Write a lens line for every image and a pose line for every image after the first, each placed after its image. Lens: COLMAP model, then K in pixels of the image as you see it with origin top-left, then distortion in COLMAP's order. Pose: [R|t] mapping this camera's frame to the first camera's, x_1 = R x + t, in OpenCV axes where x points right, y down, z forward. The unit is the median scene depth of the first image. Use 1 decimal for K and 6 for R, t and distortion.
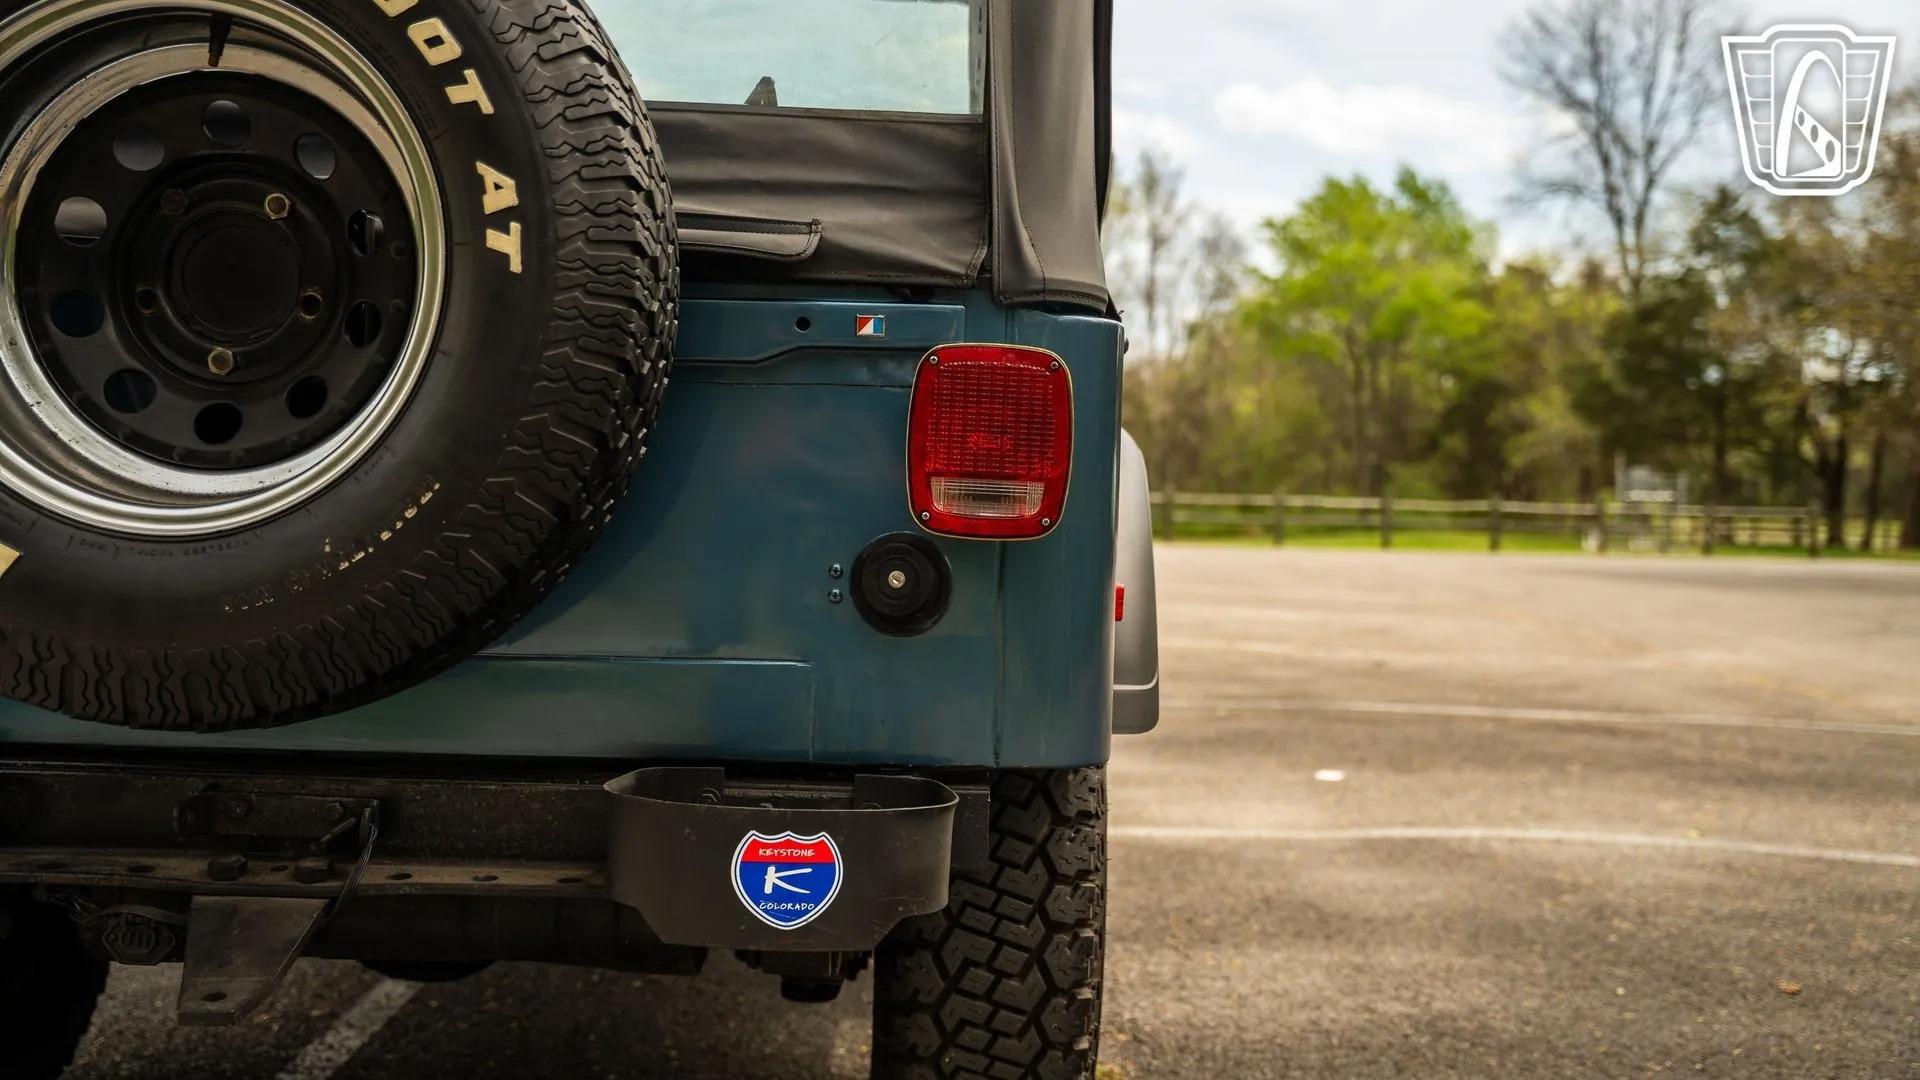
lens RADIAL K [[1876.7, 0, 959.1], [0, 1876.7, 533.7], [0, 0, 1]] dist [-0.070914, 0.180569]
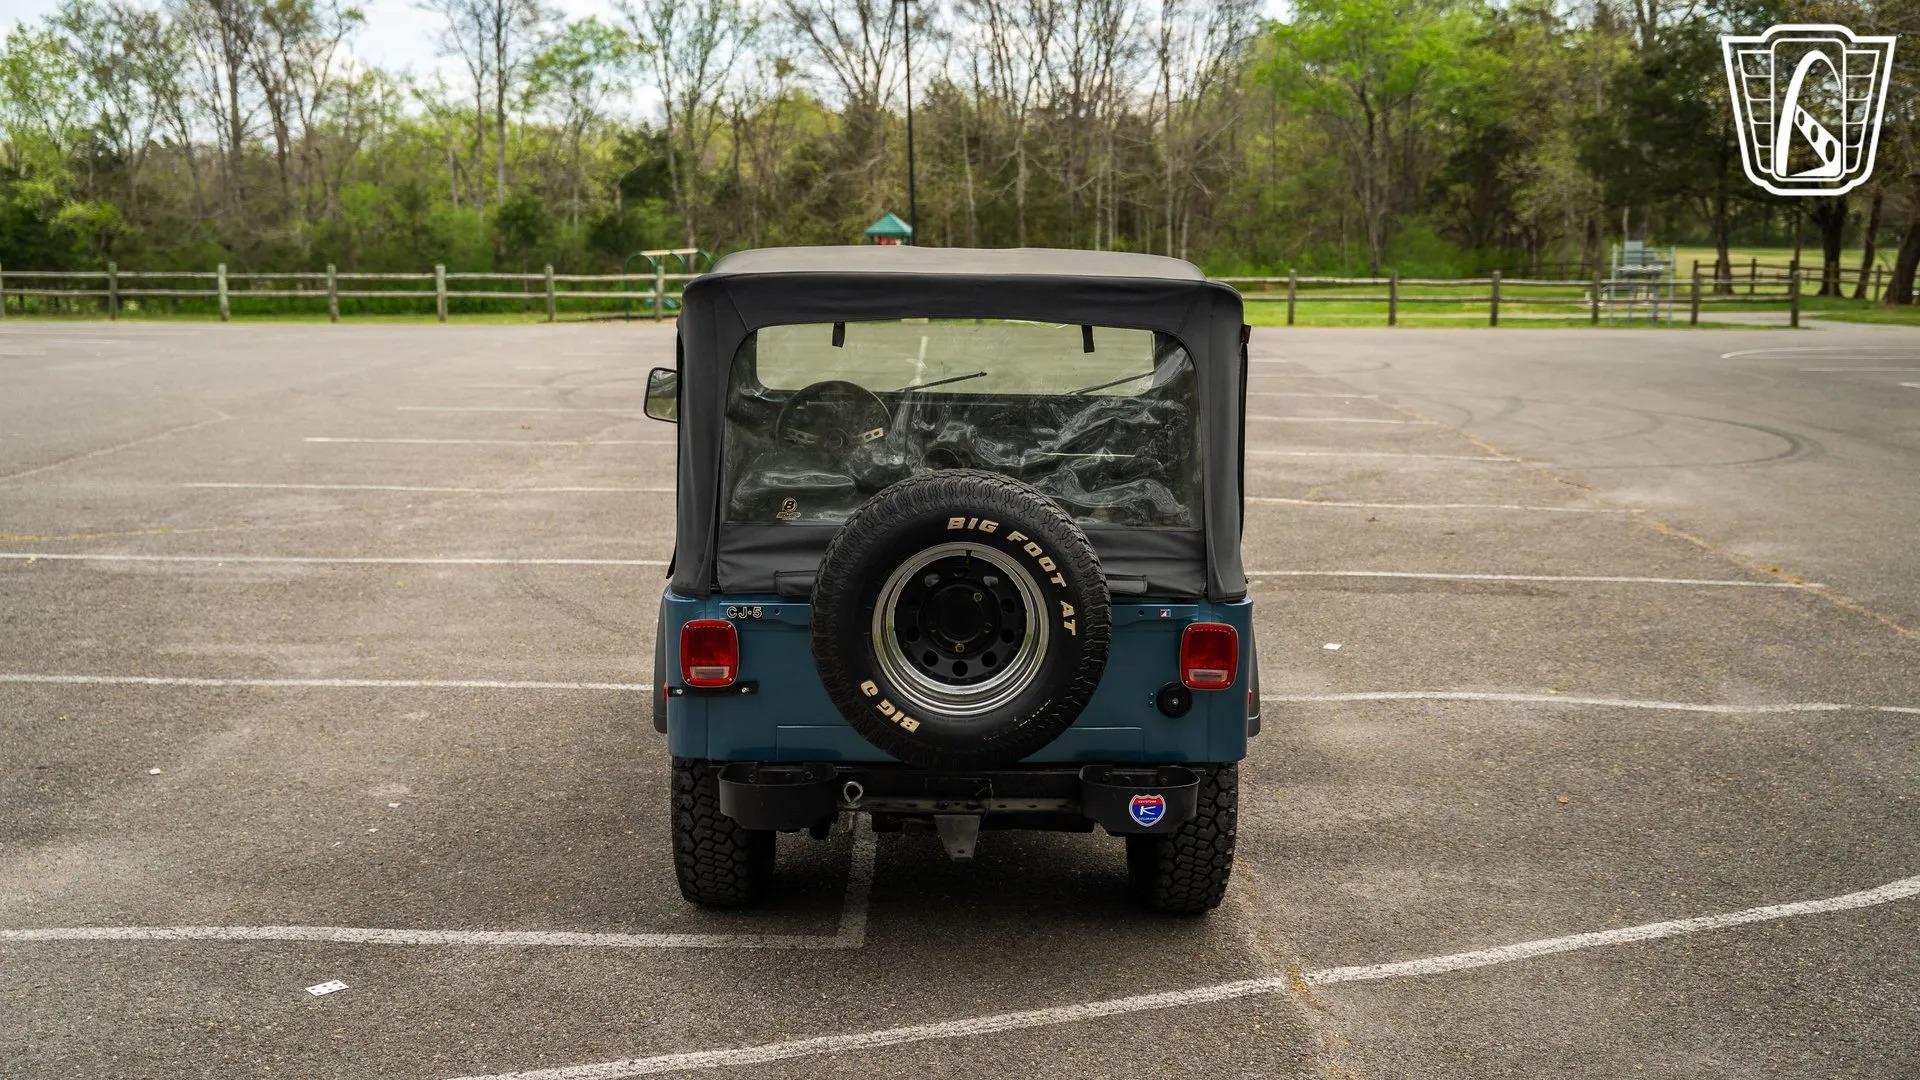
lens RADIAL K [[1878.2, 0, 956.9], [0, 1878.2, 543.6], [0, 0, 1]] dist [-0.082097, 0.219706]
pose [[0.999812, -0.017824, -0.007652, -0.060774], [0.018745, 0.989291, 0.144749, -0.113304], [0.004990, -0.144865, 0.989439, -0.320445]]
